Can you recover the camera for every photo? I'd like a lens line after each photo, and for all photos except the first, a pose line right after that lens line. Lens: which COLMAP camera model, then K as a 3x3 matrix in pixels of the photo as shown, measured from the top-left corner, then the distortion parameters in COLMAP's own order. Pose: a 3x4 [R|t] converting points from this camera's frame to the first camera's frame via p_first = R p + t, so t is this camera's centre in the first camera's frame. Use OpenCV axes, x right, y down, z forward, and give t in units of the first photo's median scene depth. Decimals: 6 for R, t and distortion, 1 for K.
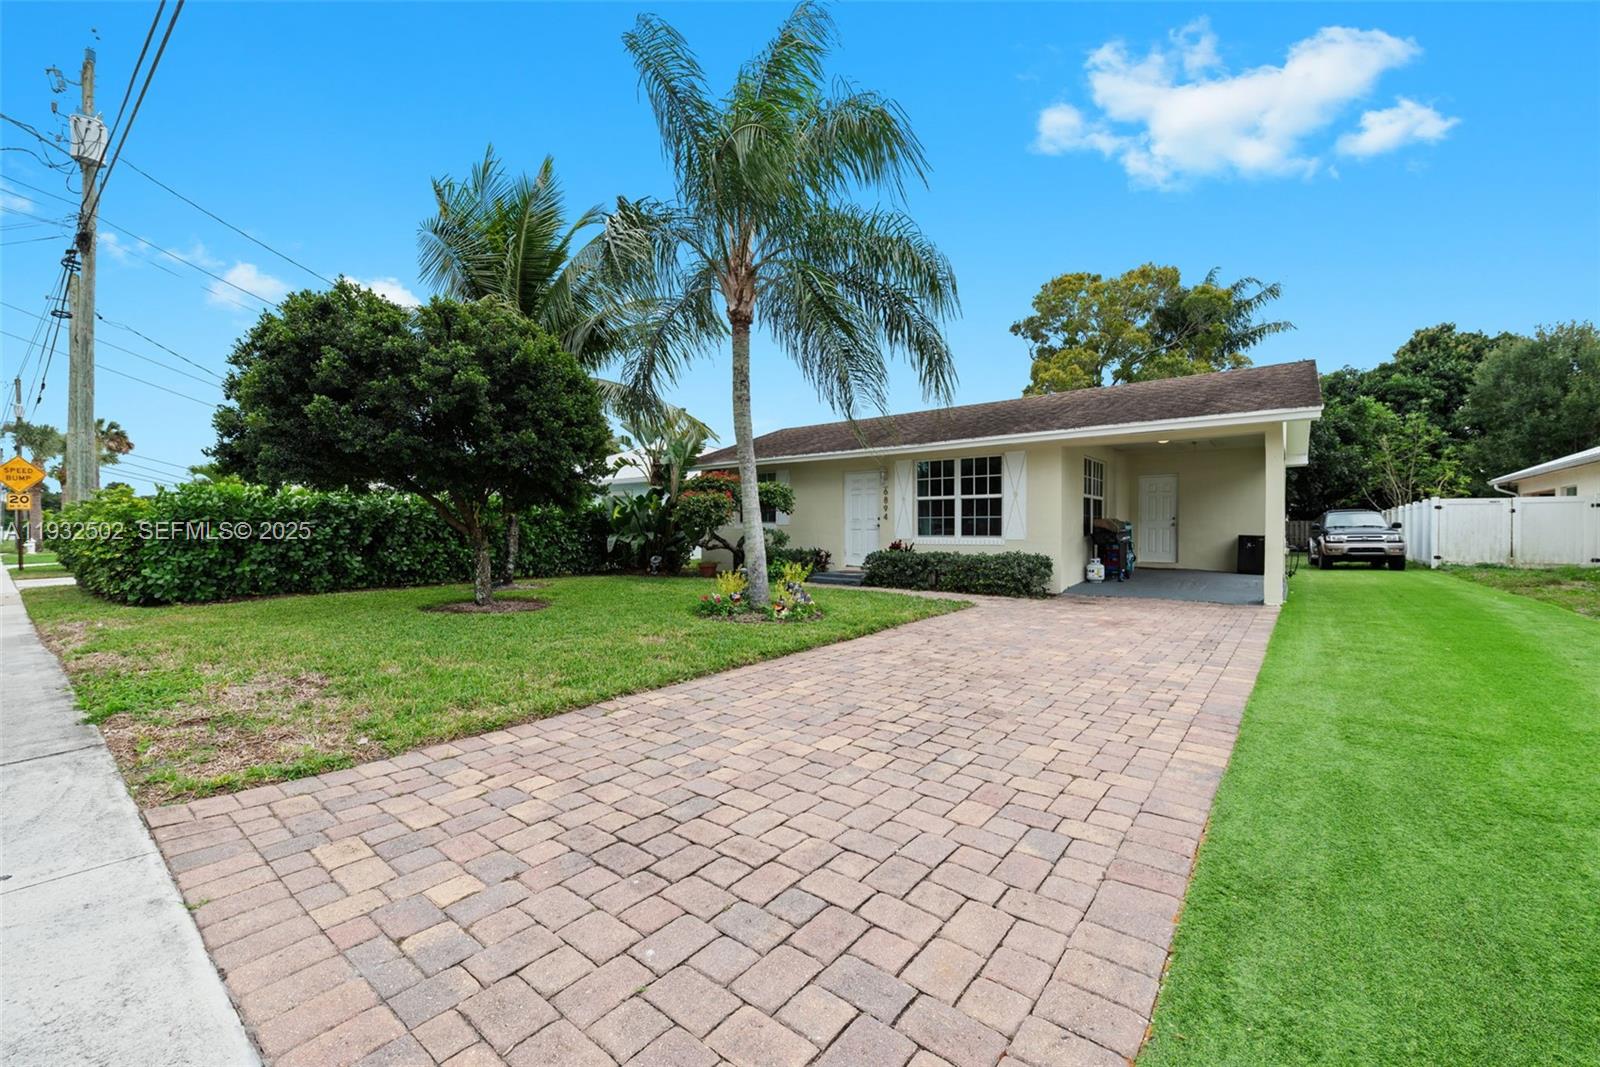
lens RADIAL K [[642.8, 0, 796.4], [0, 642.8, 527.6], [0, 0, 1]] dist [-0.001621, -0.000279]
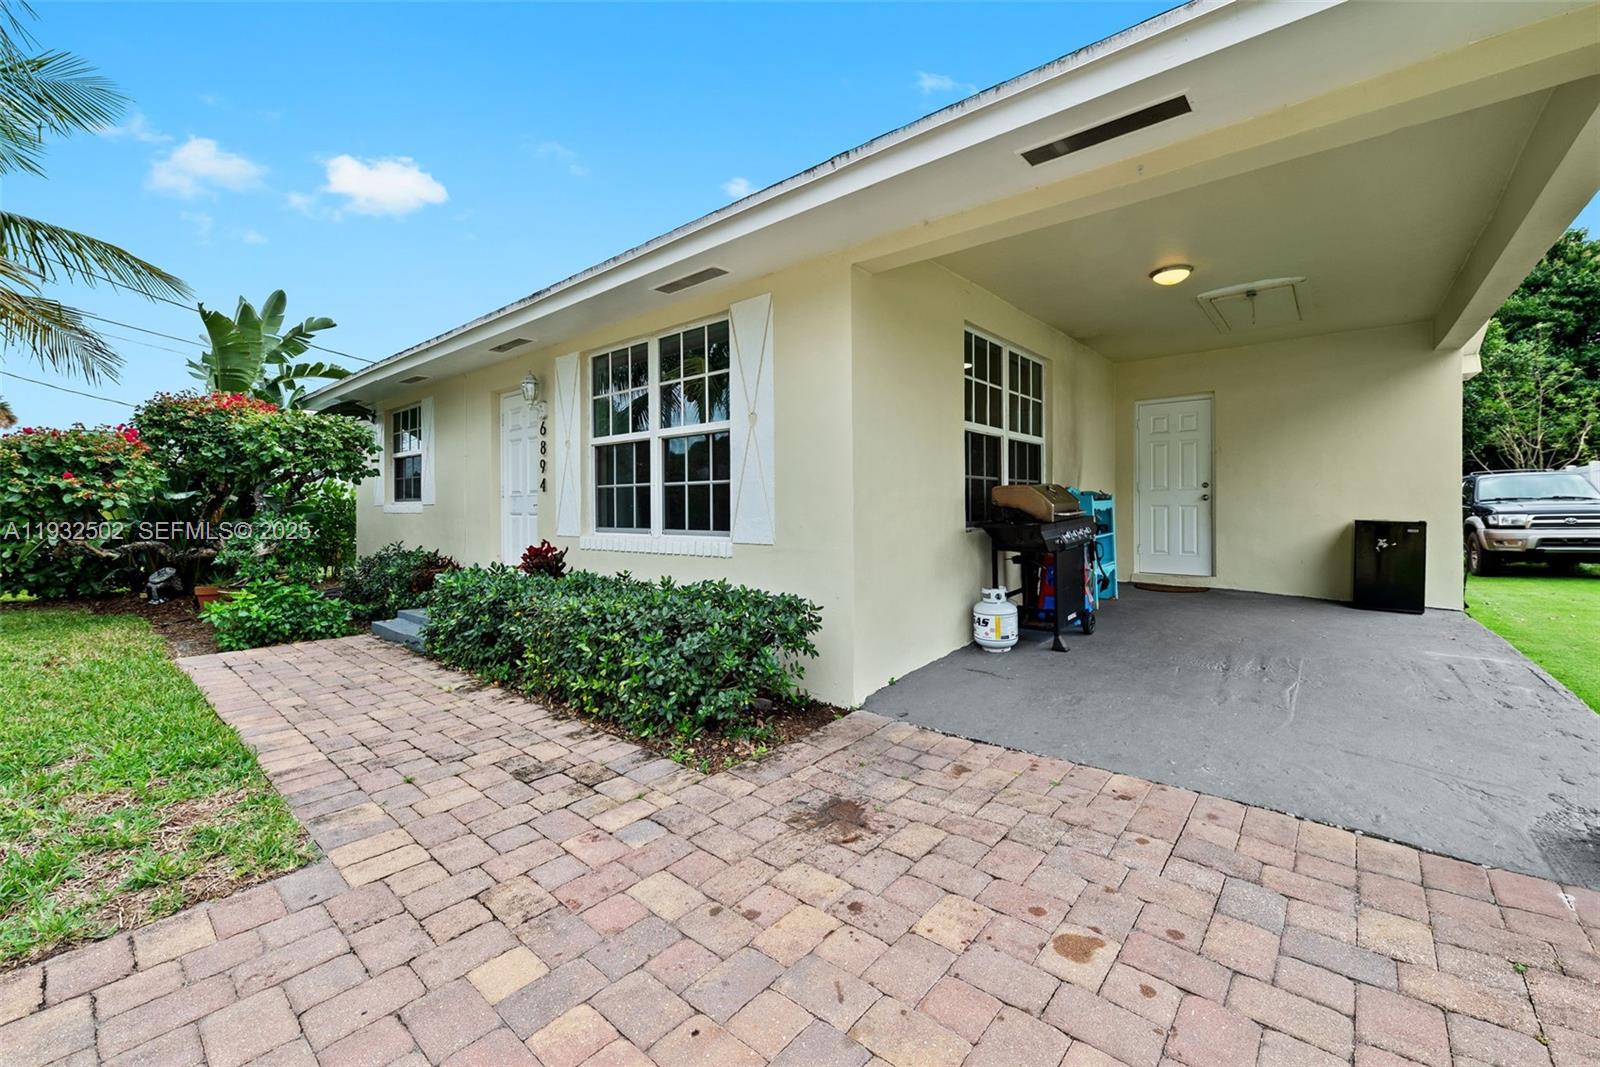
lens RADIAL K [[652.5, 0, 801.4], [0, 652.5, 499.1], [0, 0, 1]] dist [-0.003431, -0.000586]
pose [[0.999508, -0.008639, -0.030167, 0.327162], [0.008377, 0.999926, -0.008786, -0.002125], [0.030241, 0.008529, 0.999506, 0.549142]]
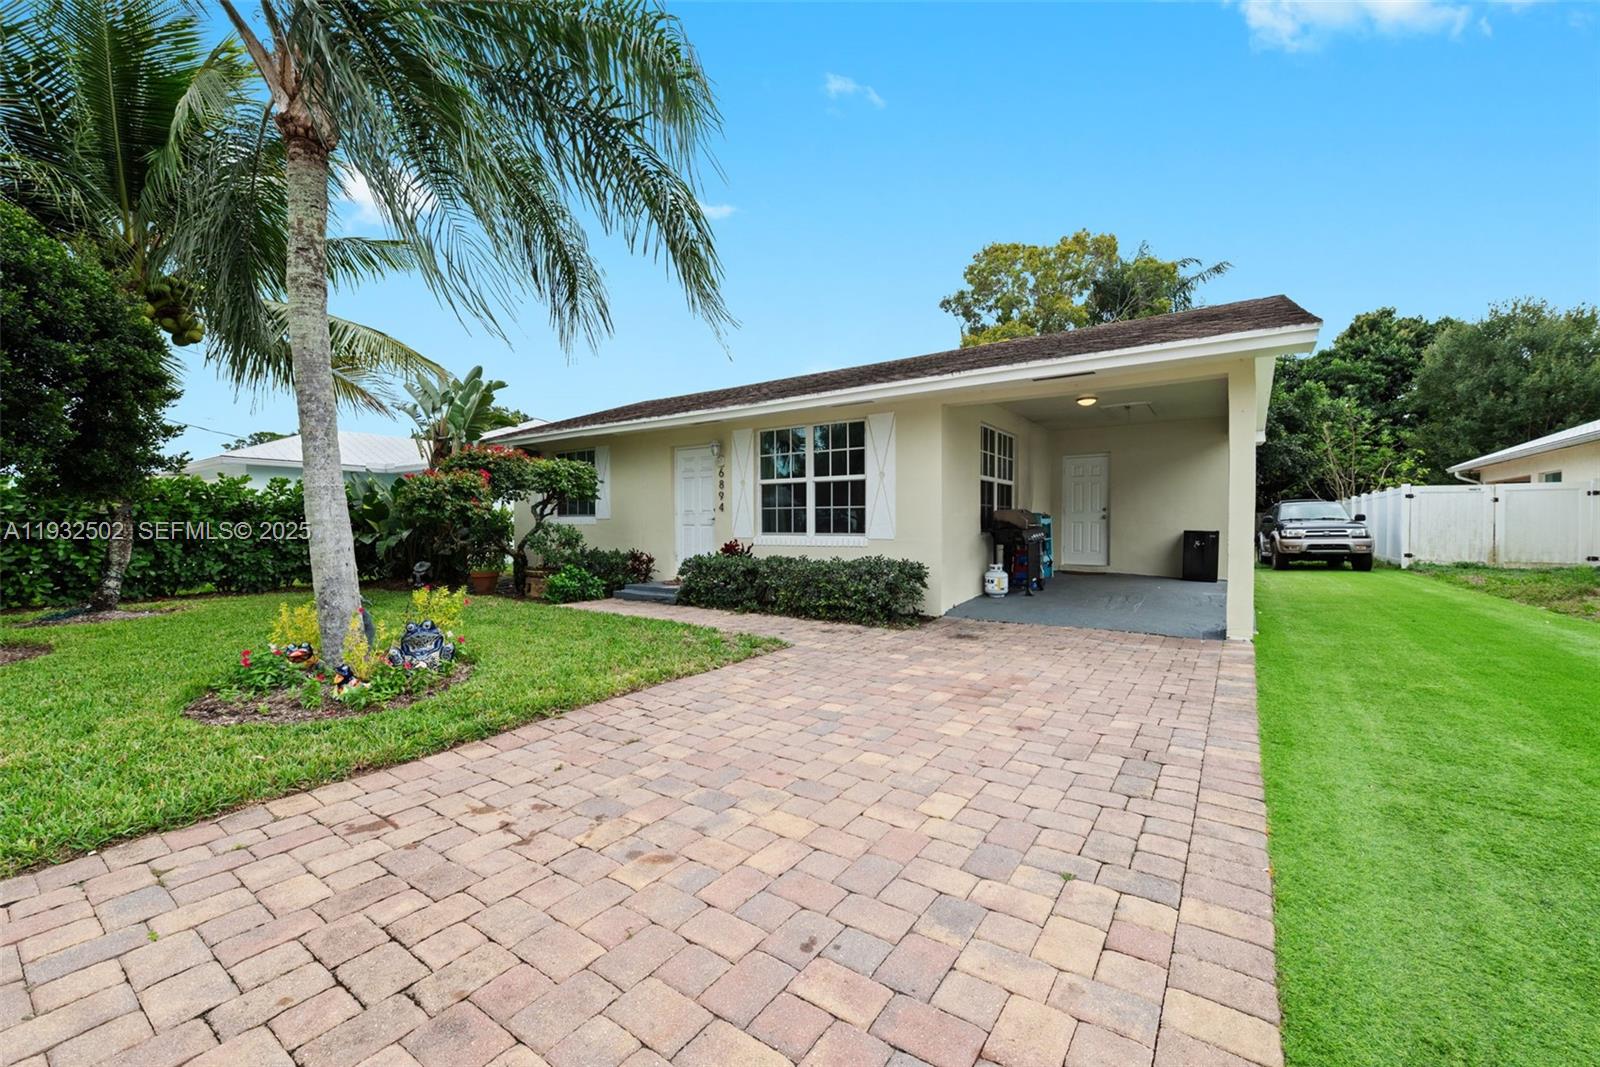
lens RADIAL K [[642.8, 0, 796.4], [0, 642.8, 527.6], [0, 0, 1]] dist [-0.001621, -0.000279]
pose [[0.997655, -0.004090, 0.068323, 0.171982], [0.003590, 0.999966, 0.007437, 0.000799], [-0.068351, -0.007174, 0.997636, 0.263019]]
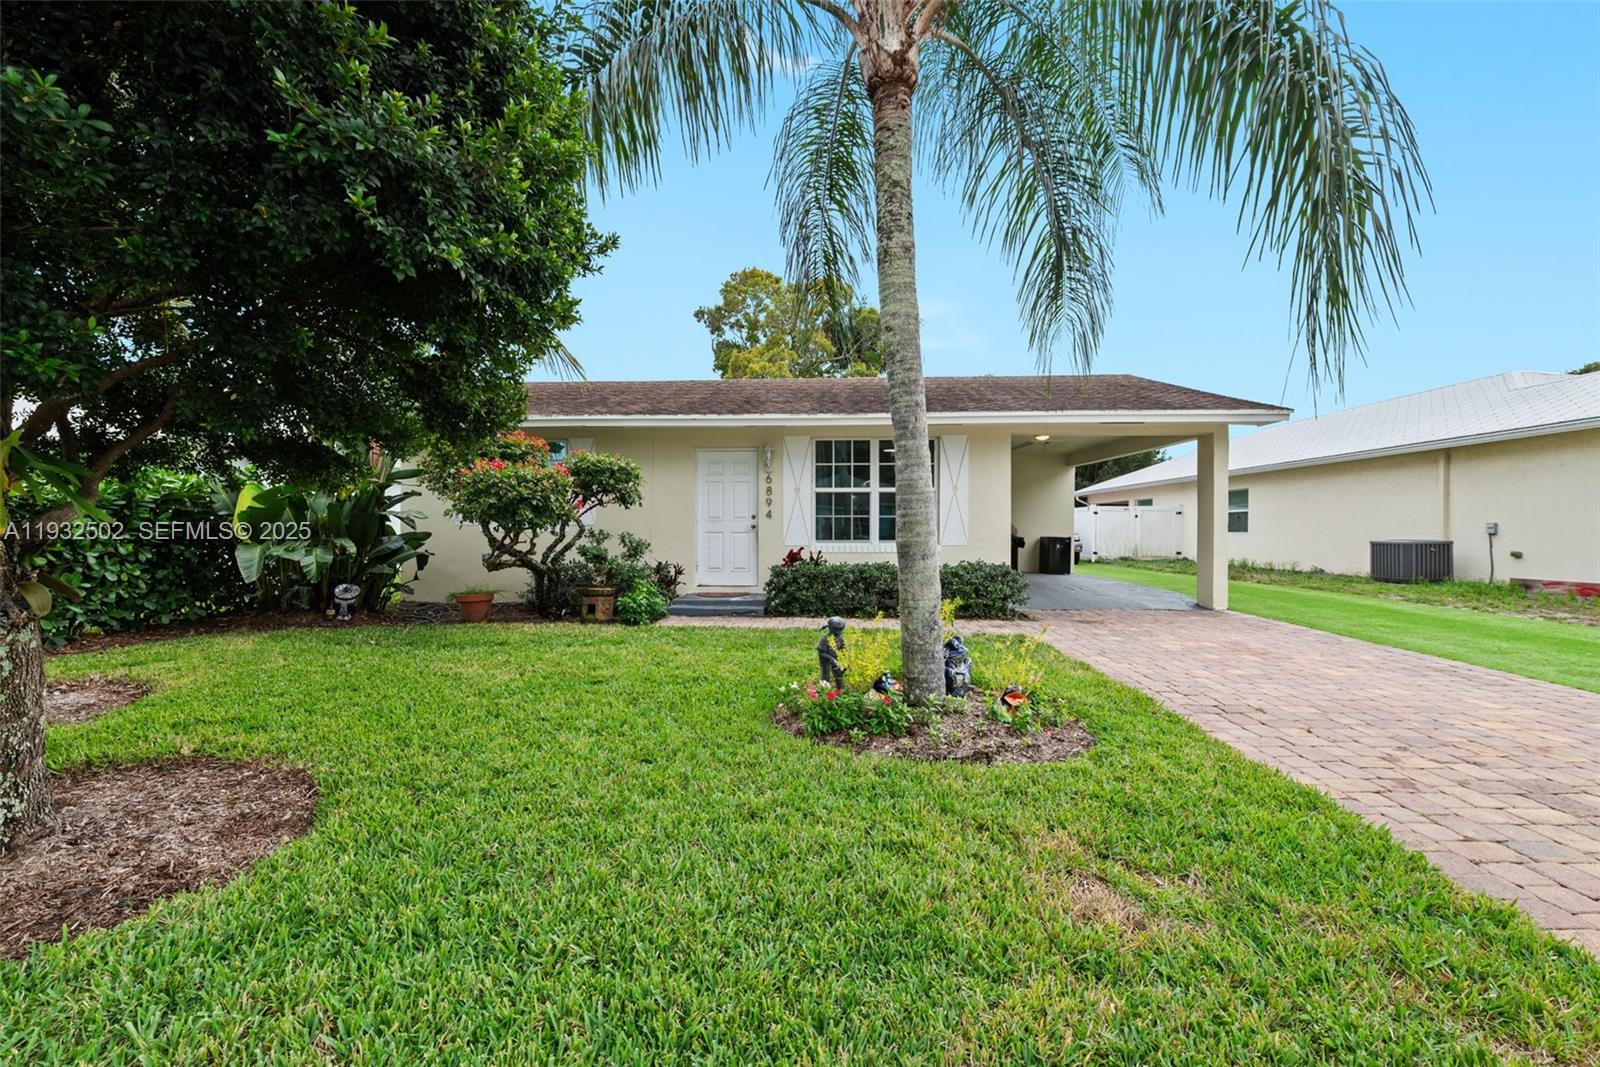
lens RADIAL K [[647.2, 0, 800.0], [0, 647.2, 533.5], [0, 0, 1]] dist [-0.000287, -0.000053]
pose [[0.804942, -0.004164, 0.593339, -0.253468], [-0.001184, 0.999962, 0.008623, -0.002175], [-0.593353, -0.007644, 0.804906, 0.402284]]
